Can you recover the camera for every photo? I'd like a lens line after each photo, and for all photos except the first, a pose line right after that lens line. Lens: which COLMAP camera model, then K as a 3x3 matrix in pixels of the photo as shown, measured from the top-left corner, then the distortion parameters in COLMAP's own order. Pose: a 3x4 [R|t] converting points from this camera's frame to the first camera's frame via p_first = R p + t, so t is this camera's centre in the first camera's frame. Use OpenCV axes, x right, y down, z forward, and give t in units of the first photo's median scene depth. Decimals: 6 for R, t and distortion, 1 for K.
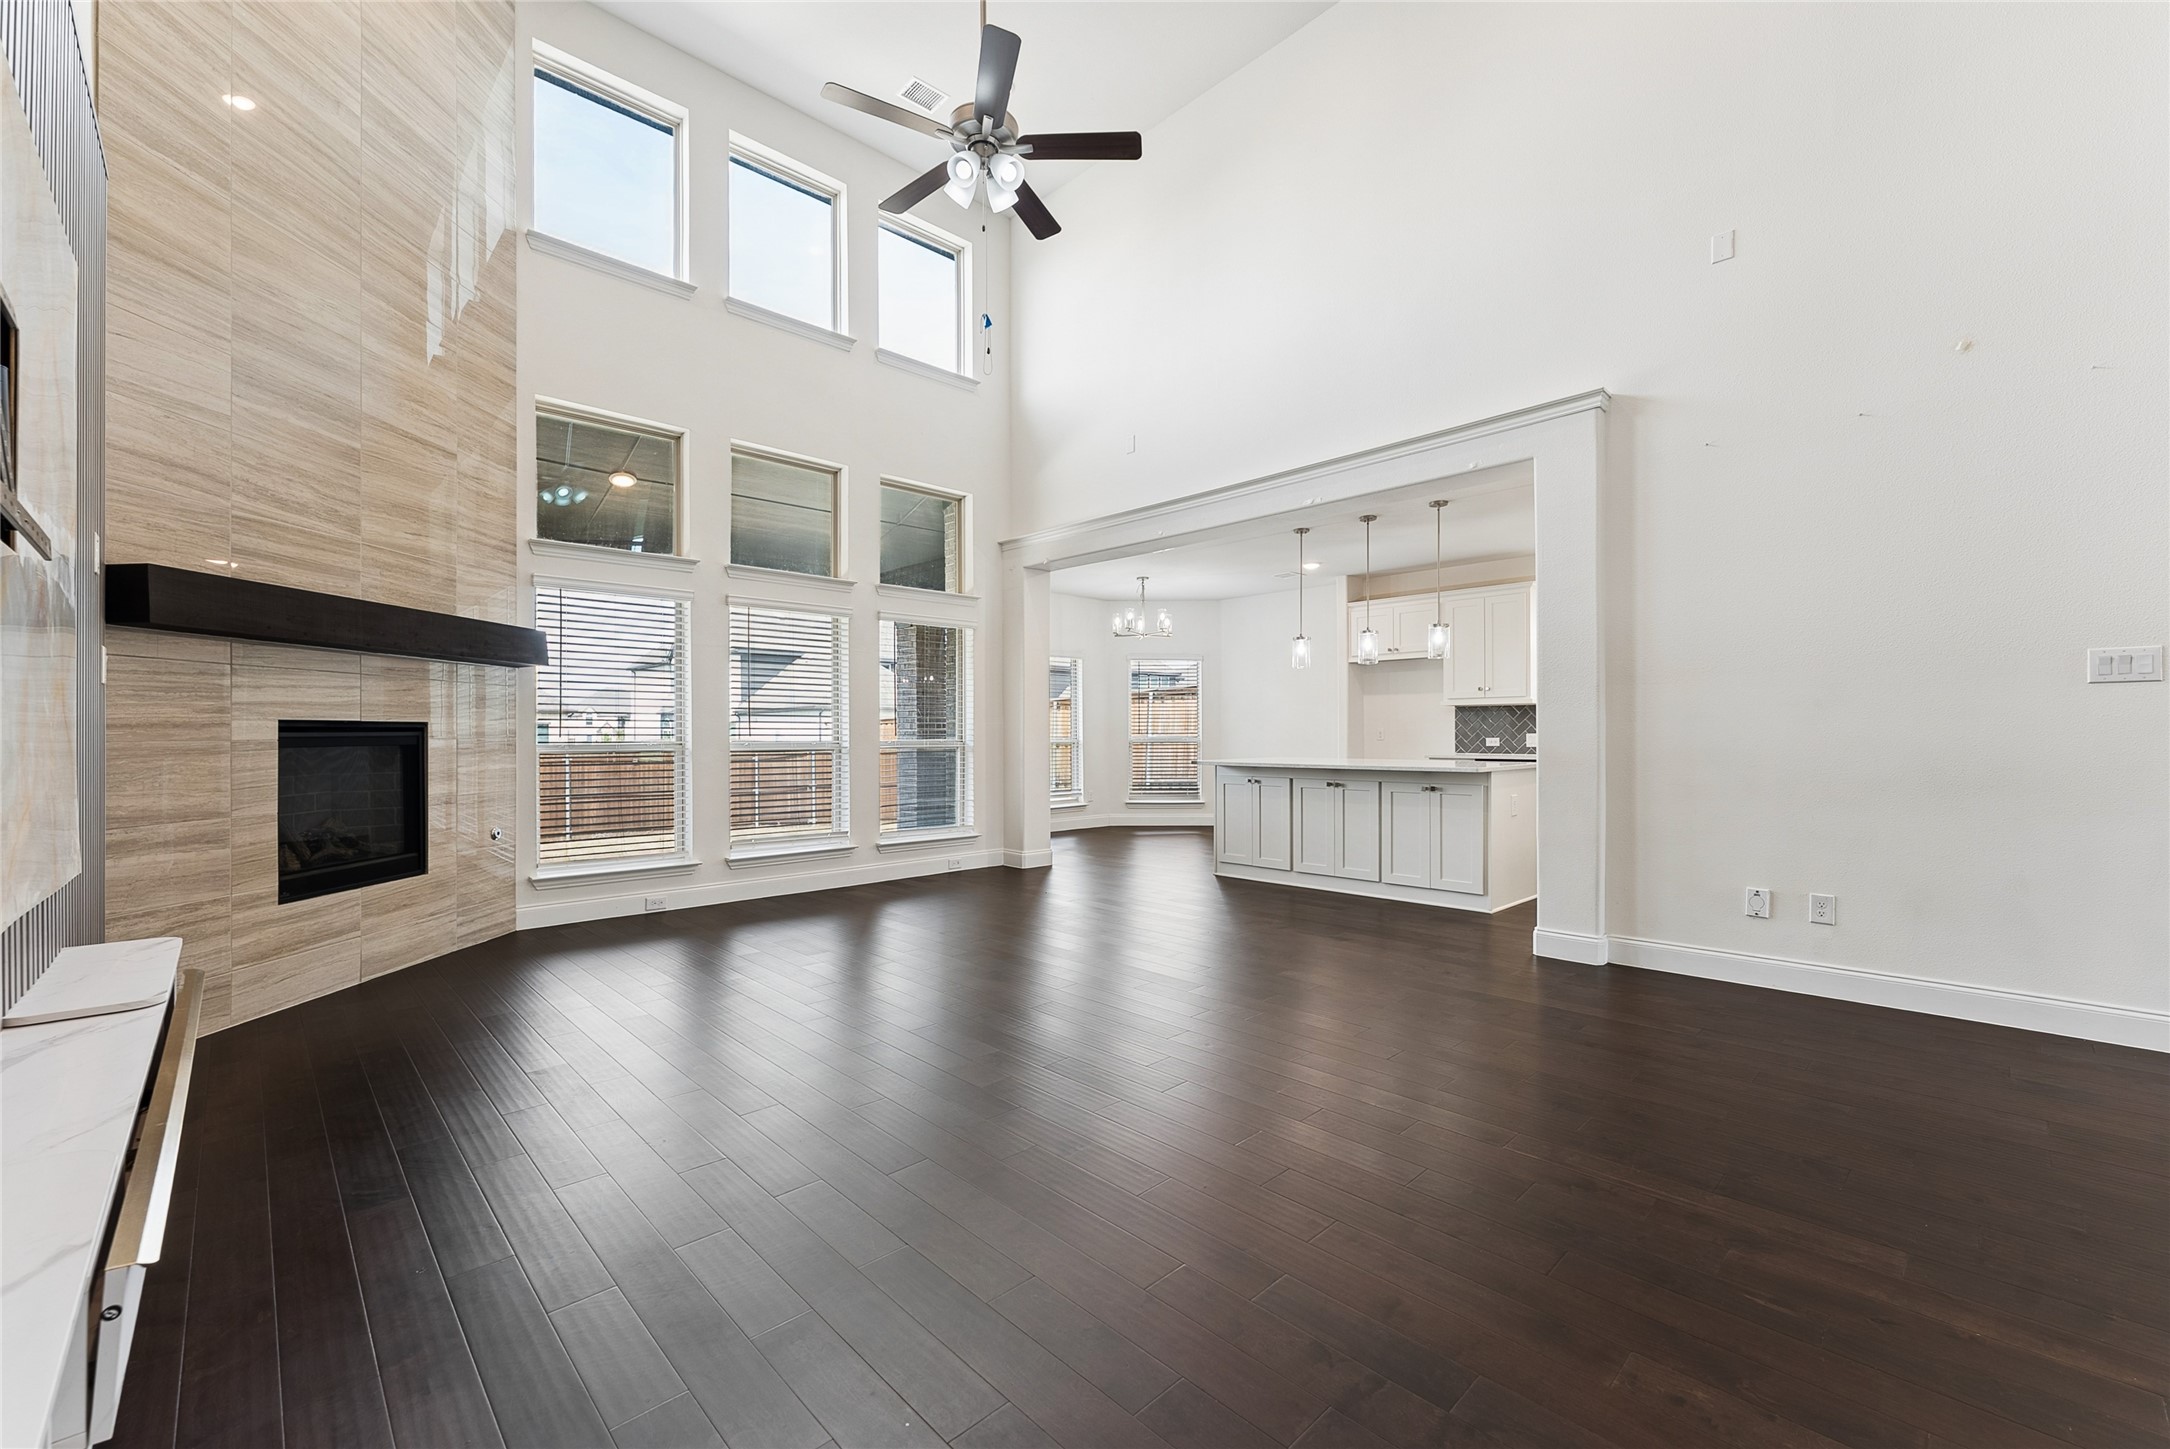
lens RADIAL K [[867.5, 0, 1095.2], [0, 867.5, 729.3], [0, 0, 1]] dist [-0.004672, -0.000650]
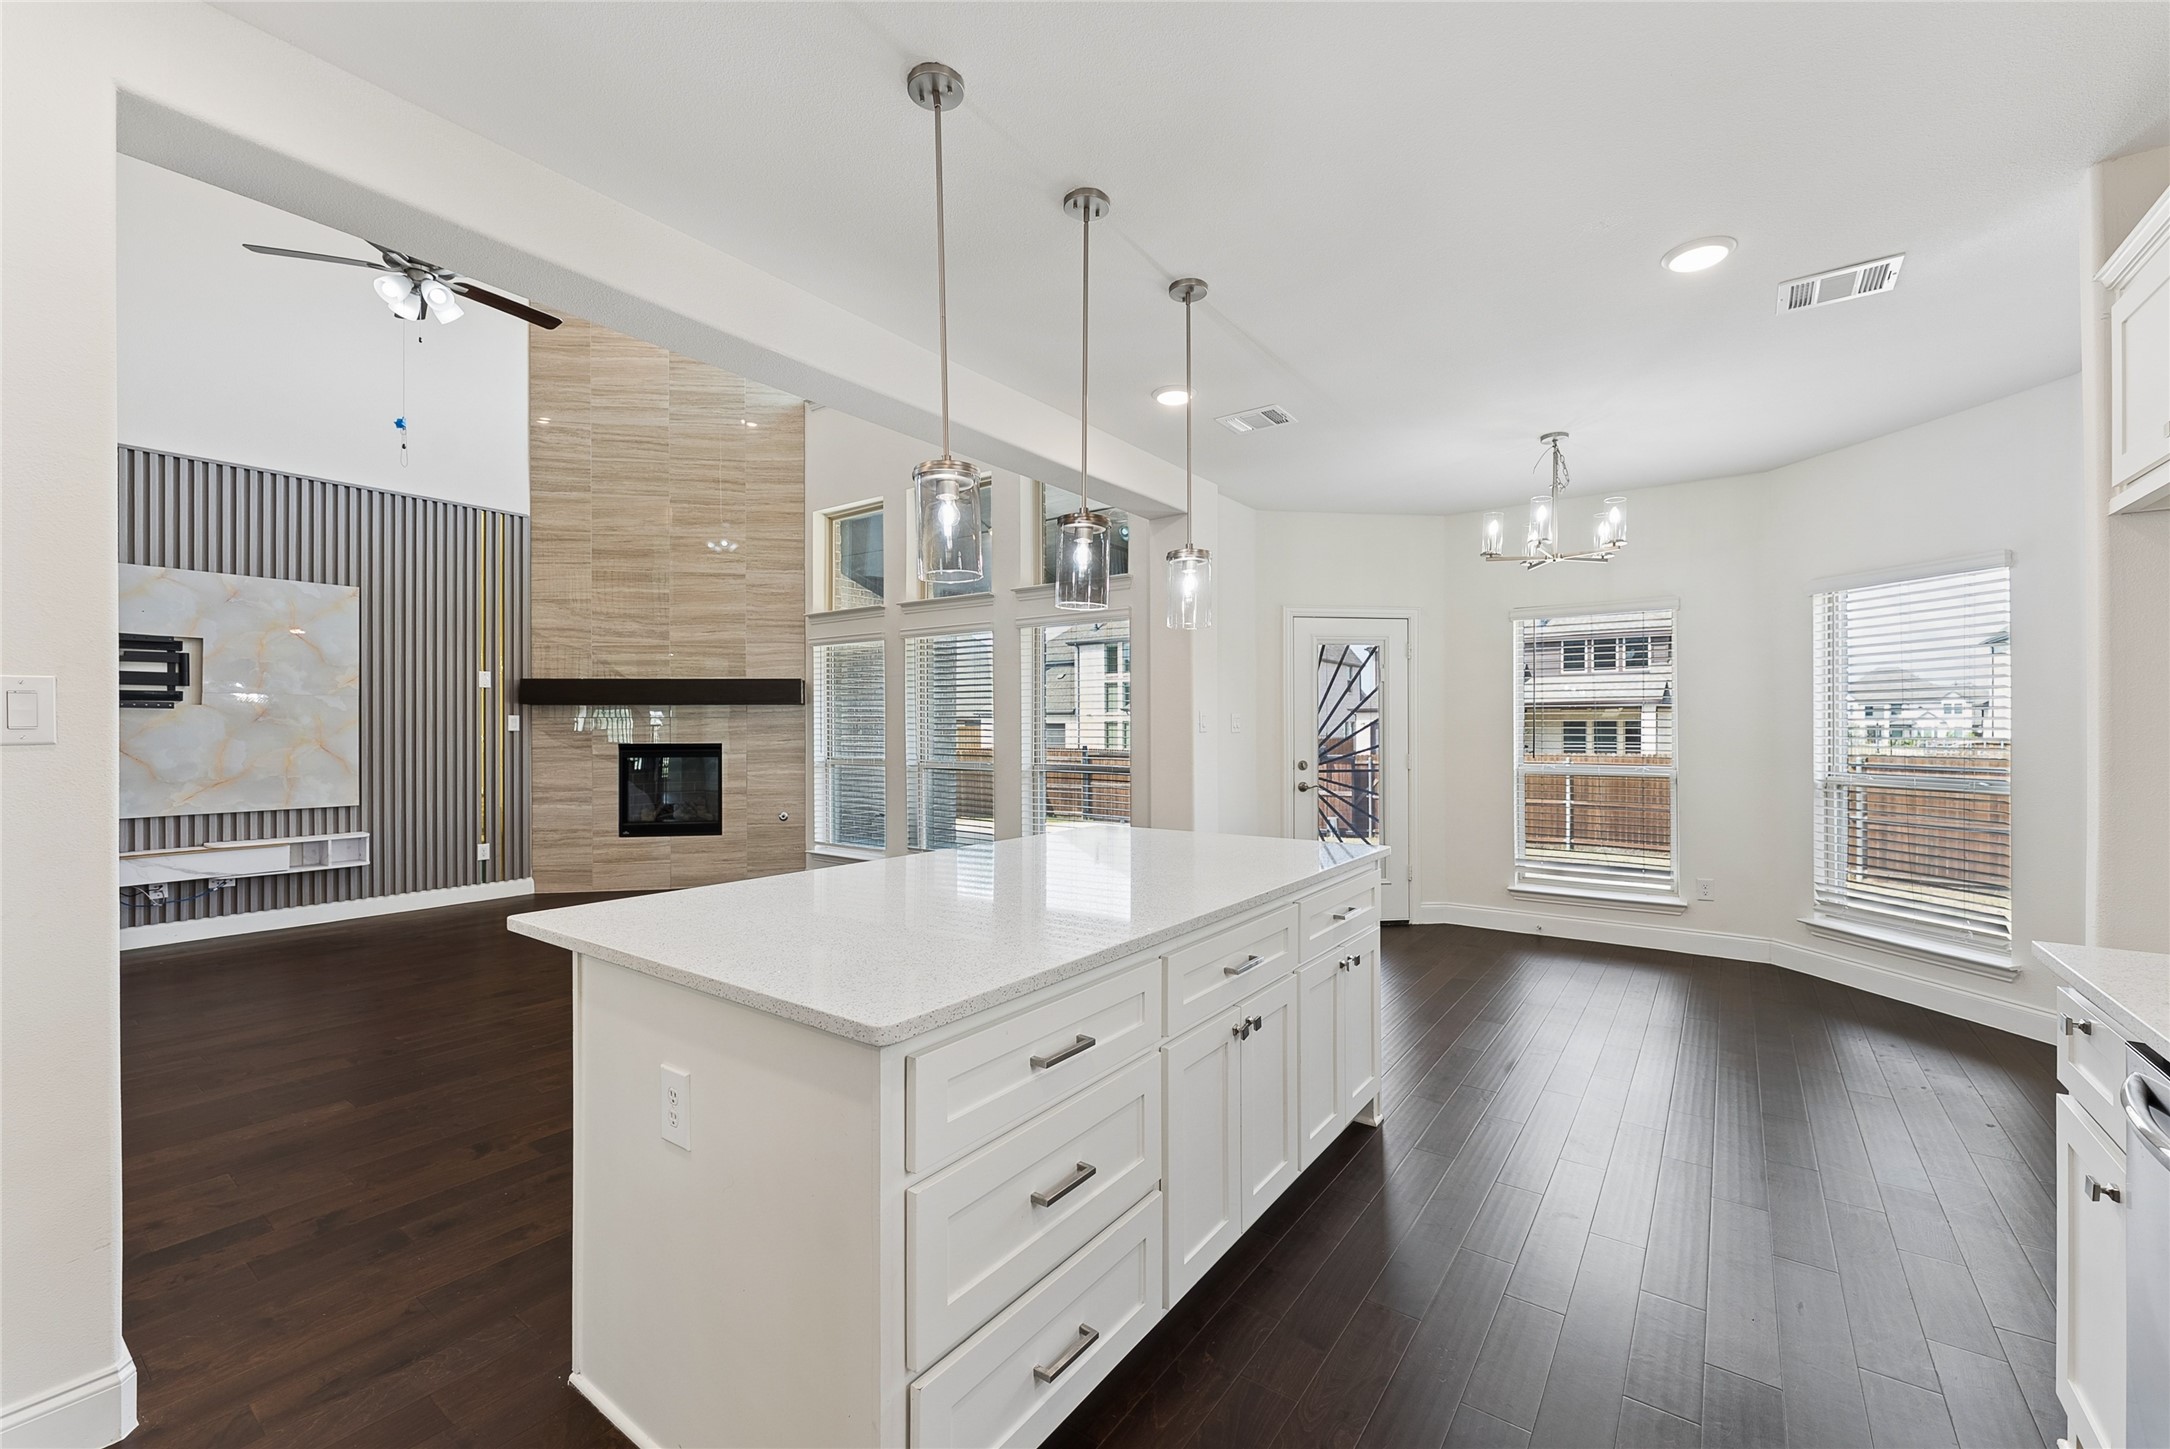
lens RADIAL K [[867.5, 0, 1098.8], [0, 867.5, 724.0], [0, 0, 1]] dist [-0.004672, -0.000650]
pose [[0.177215, 0.003270, -0.984167, 1.138826], [0.005369, 0.999976, 0.004289, -0.055797], [0.984158, -0.006044, 0.177193, 1.634454]]
